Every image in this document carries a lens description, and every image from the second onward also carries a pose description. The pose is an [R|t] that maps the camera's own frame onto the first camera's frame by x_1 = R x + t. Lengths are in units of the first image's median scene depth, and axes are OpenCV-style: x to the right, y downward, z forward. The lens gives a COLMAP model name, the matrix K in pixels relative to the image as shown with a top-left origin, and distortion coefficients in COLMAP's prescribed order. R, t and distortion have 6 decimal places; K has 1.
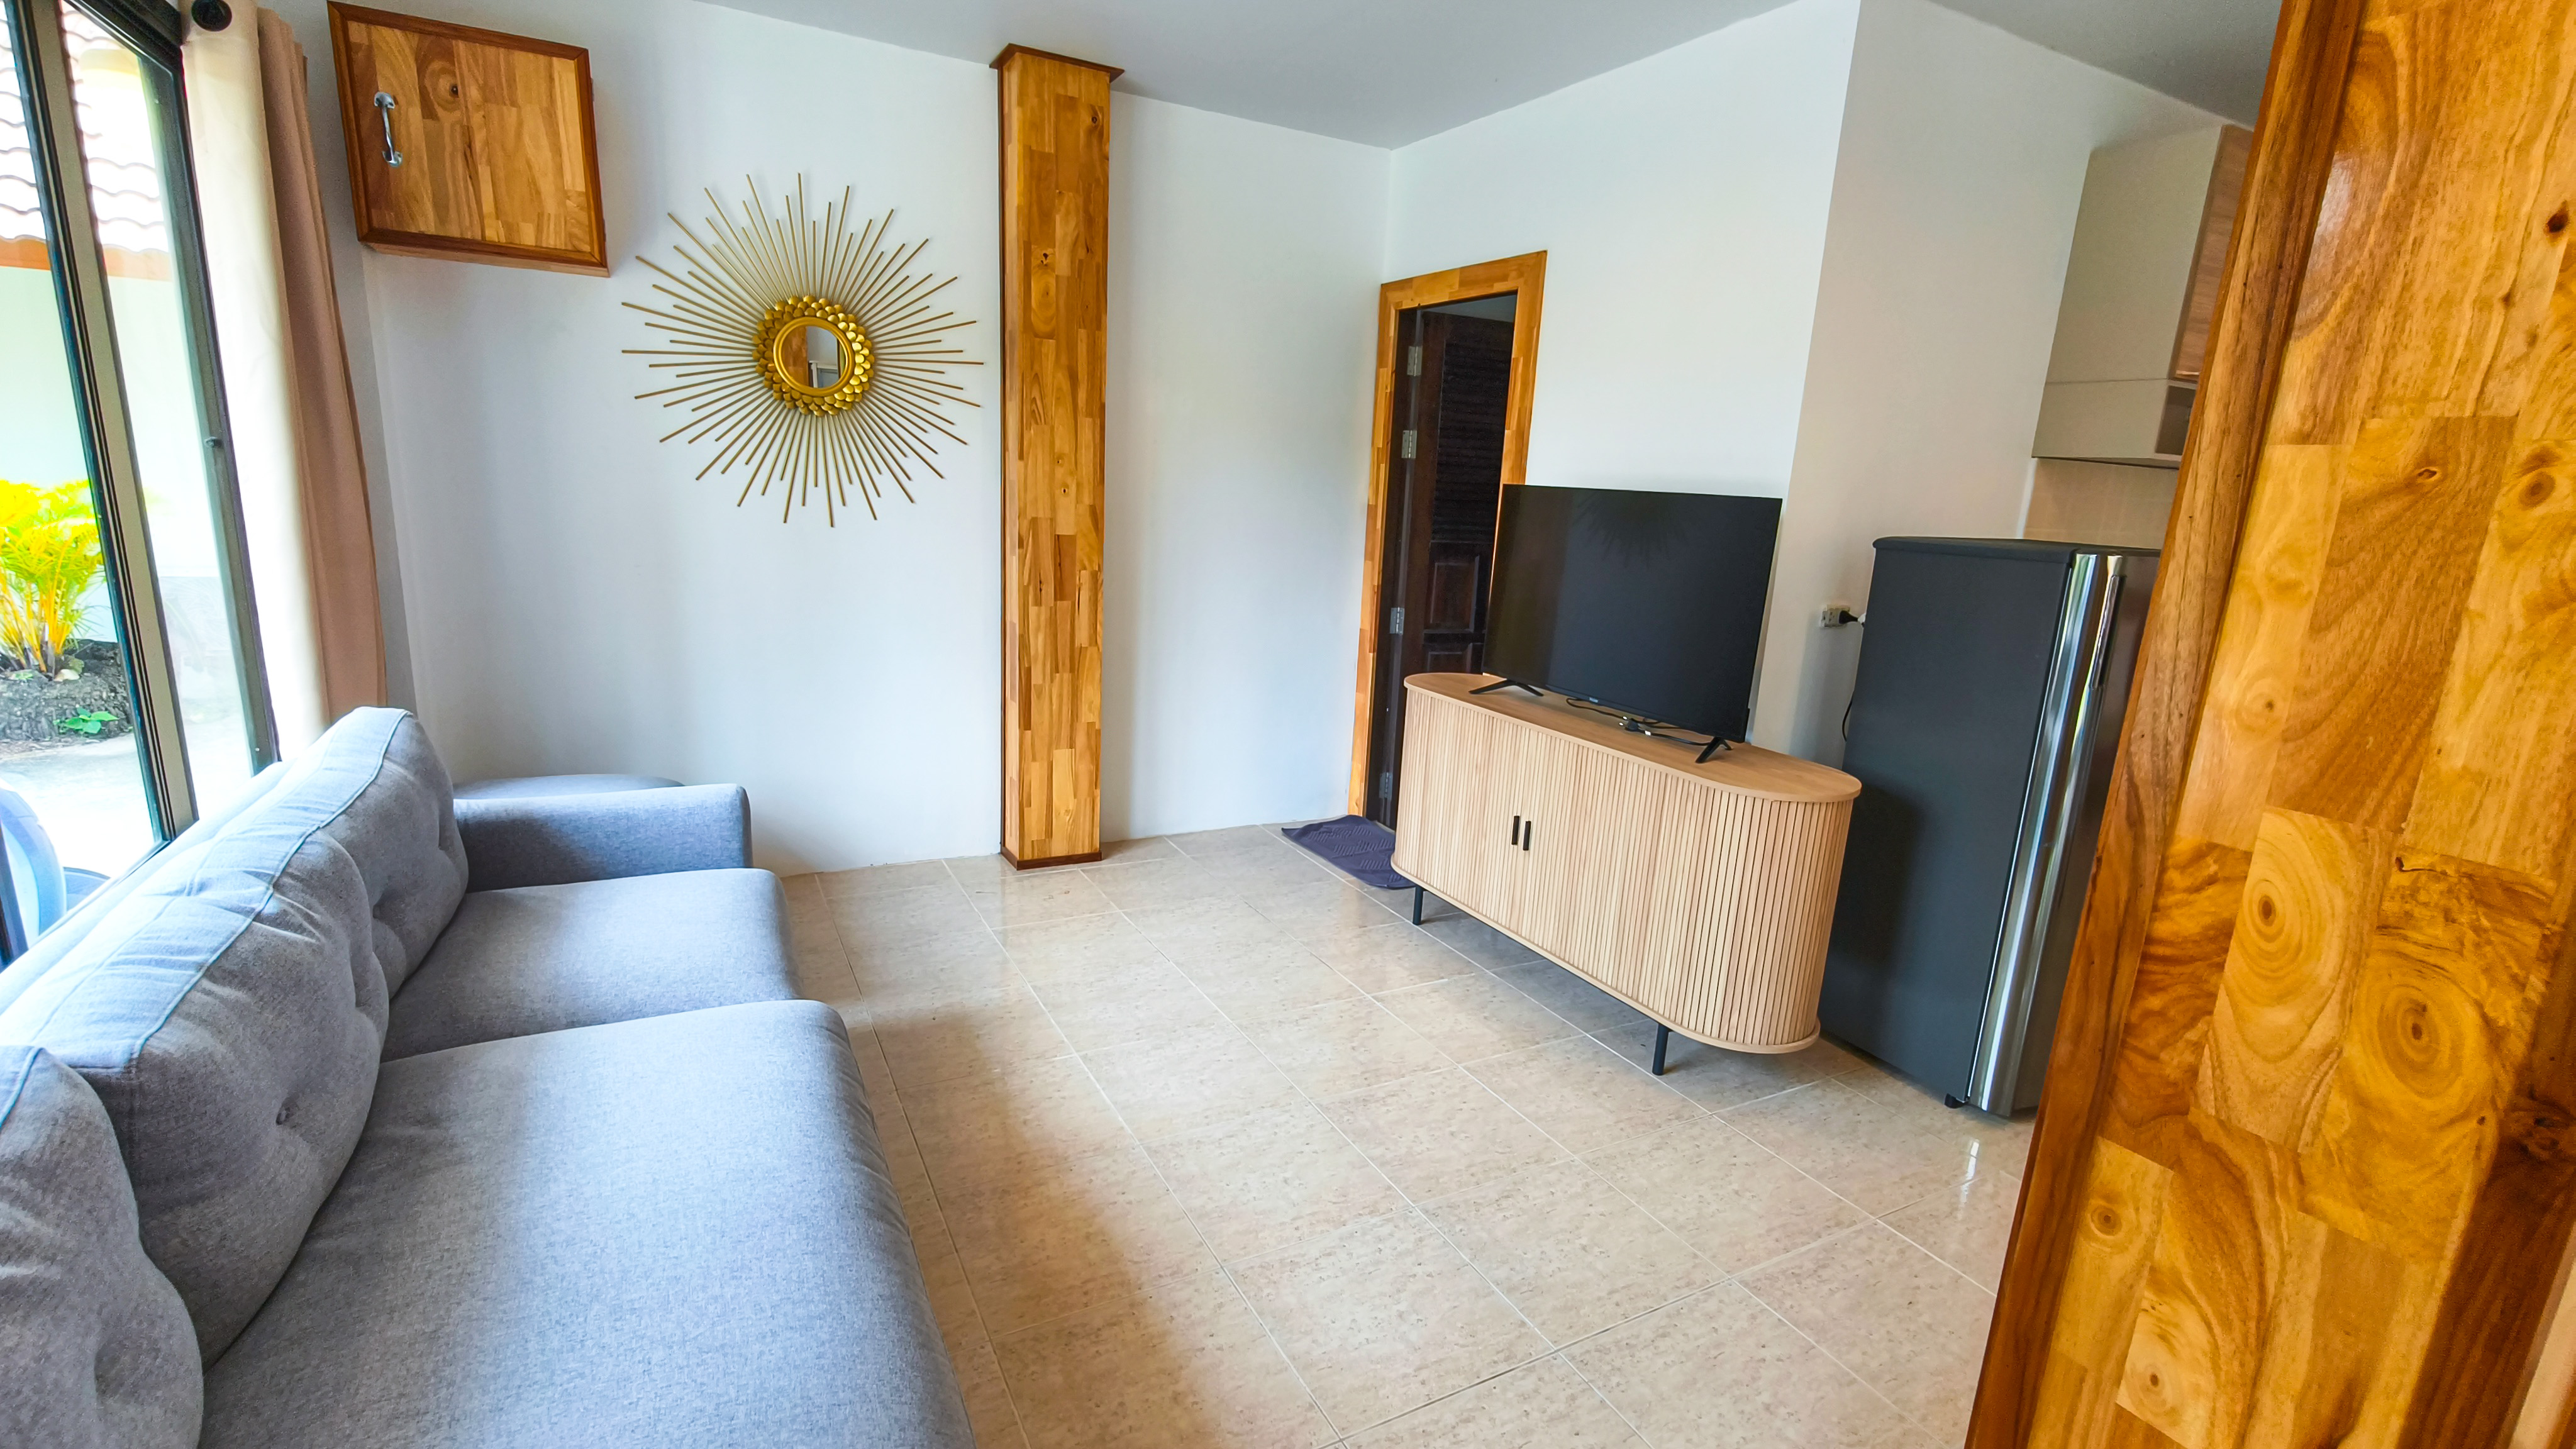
lens RADIAL K [[1145.2, 0, 1289.8], [0, 1145.2, 736.4], [0, 0, 1]] dist [0.002737, -0.000928]
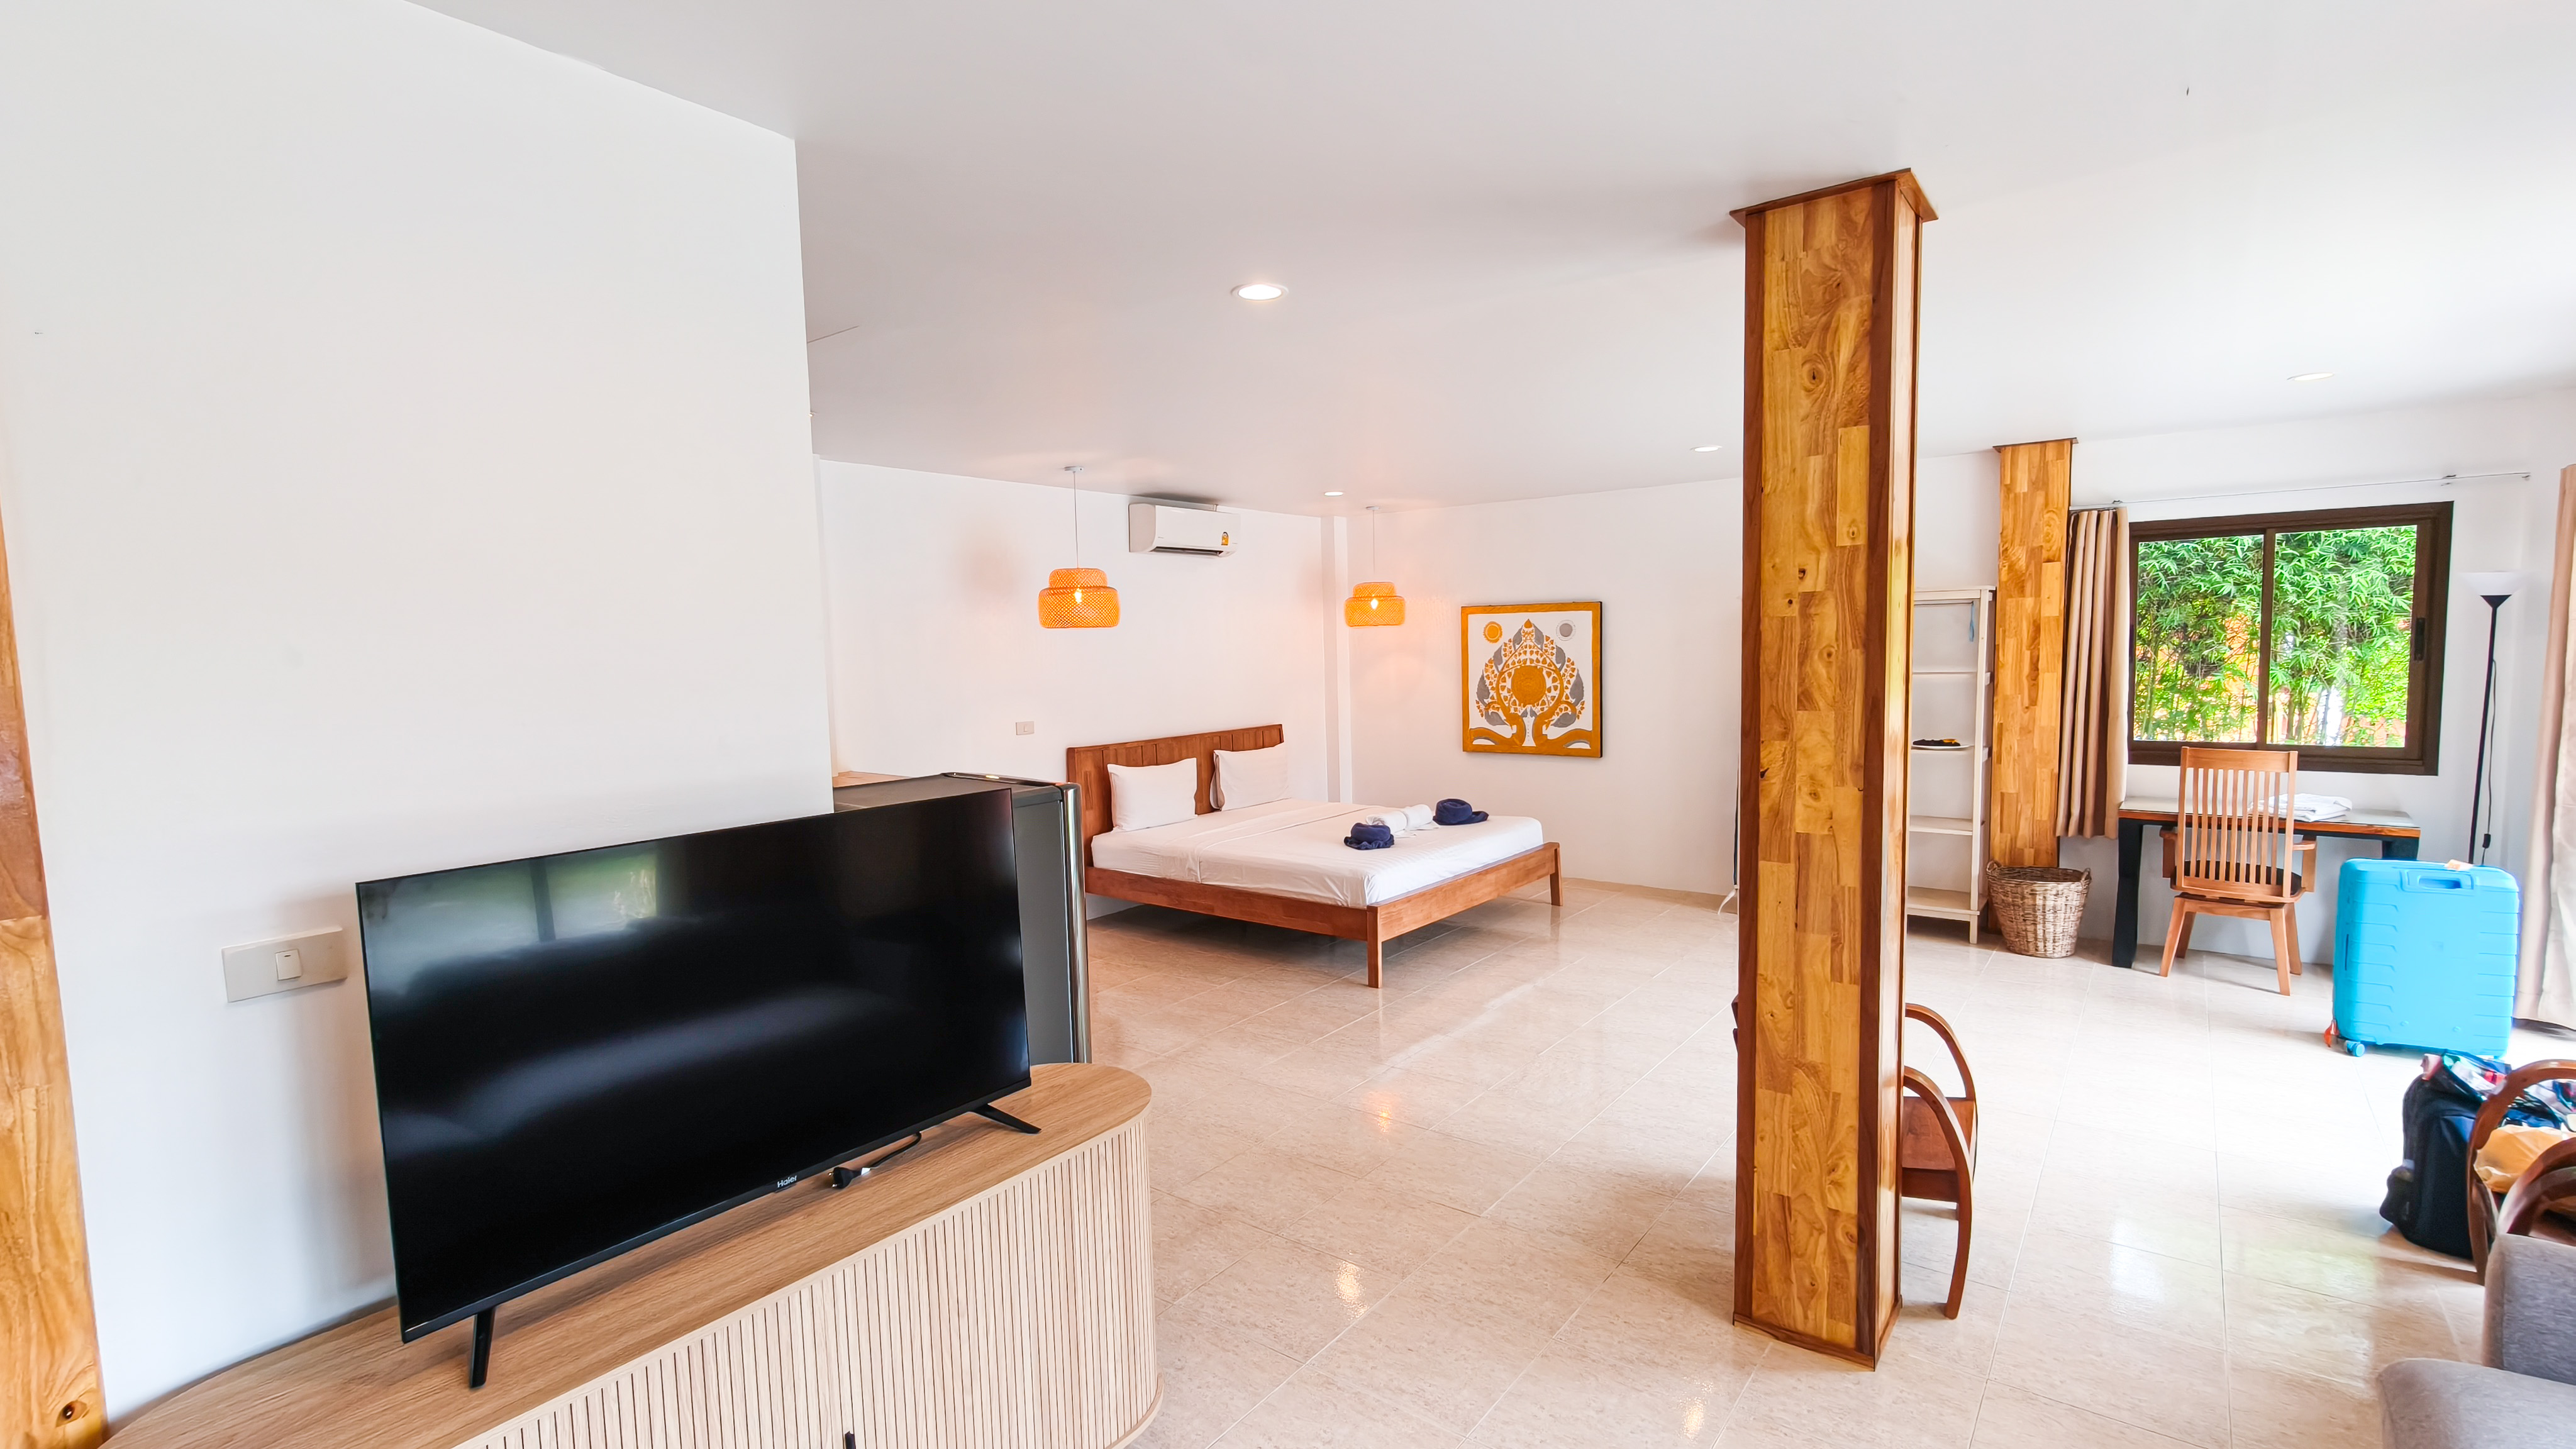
lens RADIAL K [[1145.2, 0, 1280.4], [0, 1145.2, 735.7], [0, 0, 1]] dist [0.002737, -0.000928]
pose [[-0.393509, -0.117176, 0.911823, -0.328002], [0.210478, 0.954015, 0.213433, -0.313322], [-0.894902, 0.275907, -0.350751, 0.916802]]
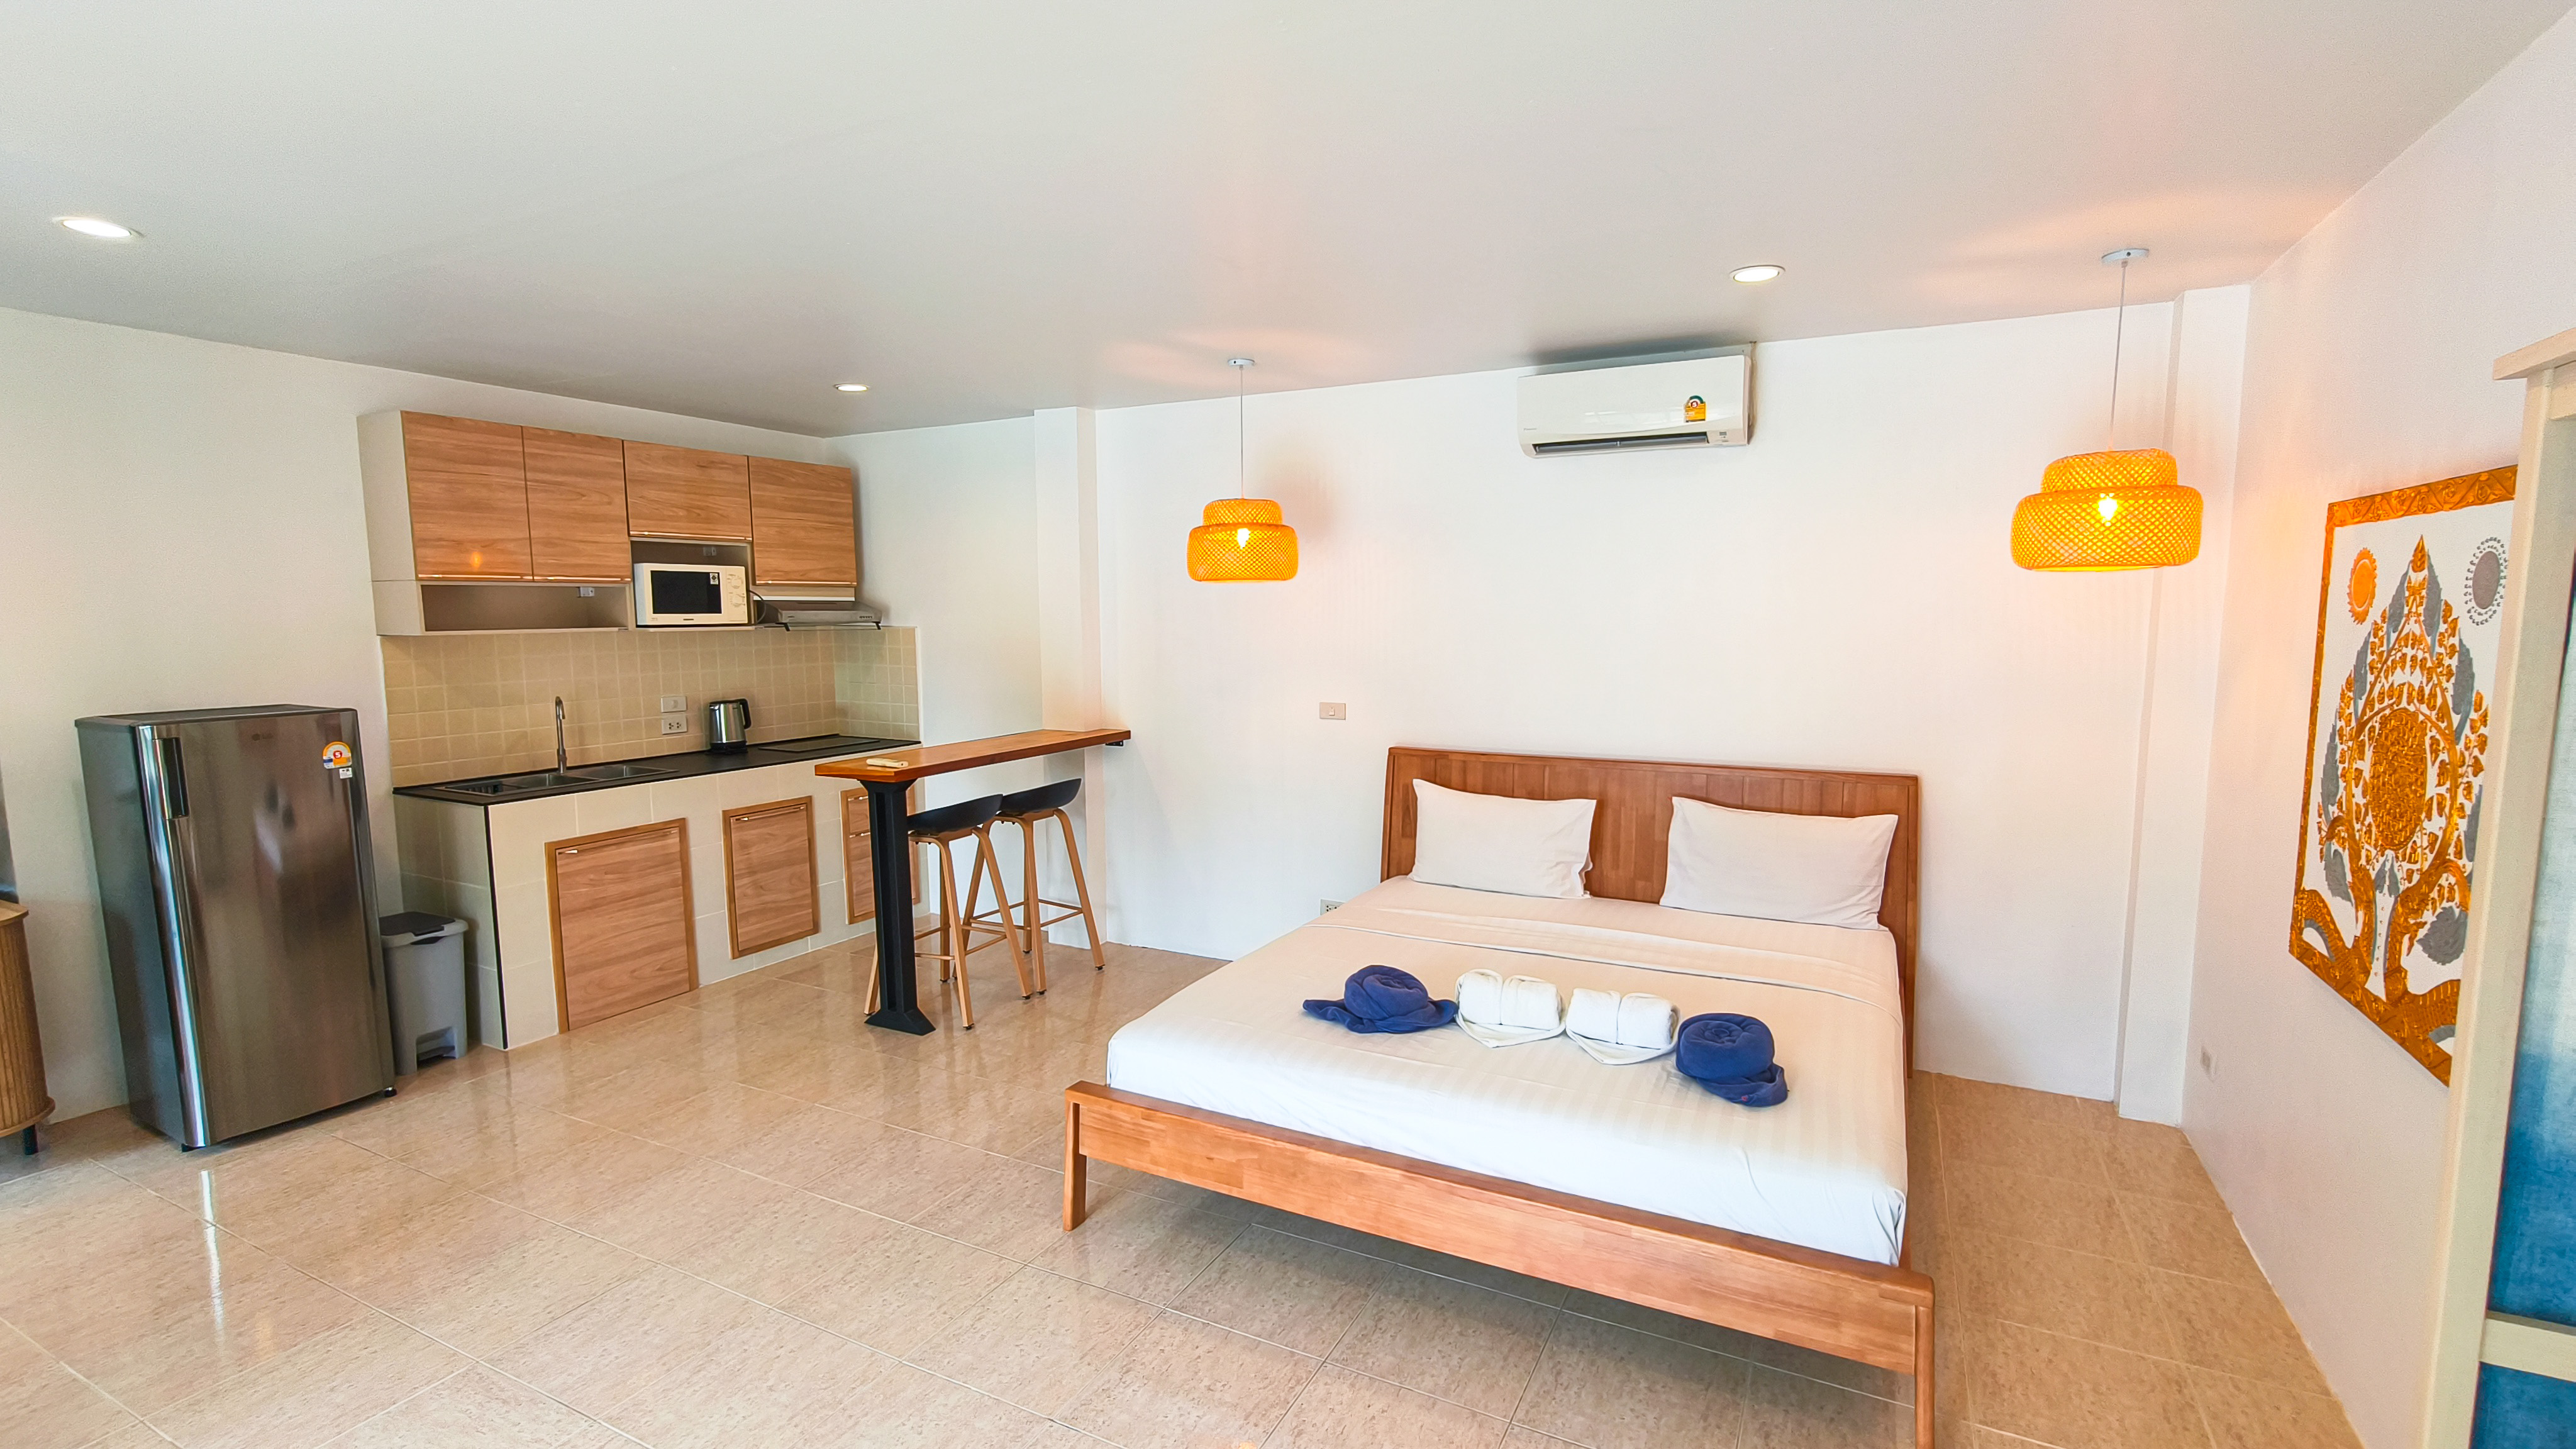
lens RADIAL K [[1145.2, 0, 1292.4], [0, 1145.2, 735.9], [0, 0, 1]] dist [0.002737, -0.000928]
pose [[0.823950, -0.117131, 0.554425, 0.824692], [0.171764, 0.983998, -0.047379, 0.122443], [-0.540004, 0.134268, 0.830884, -0.698798]]
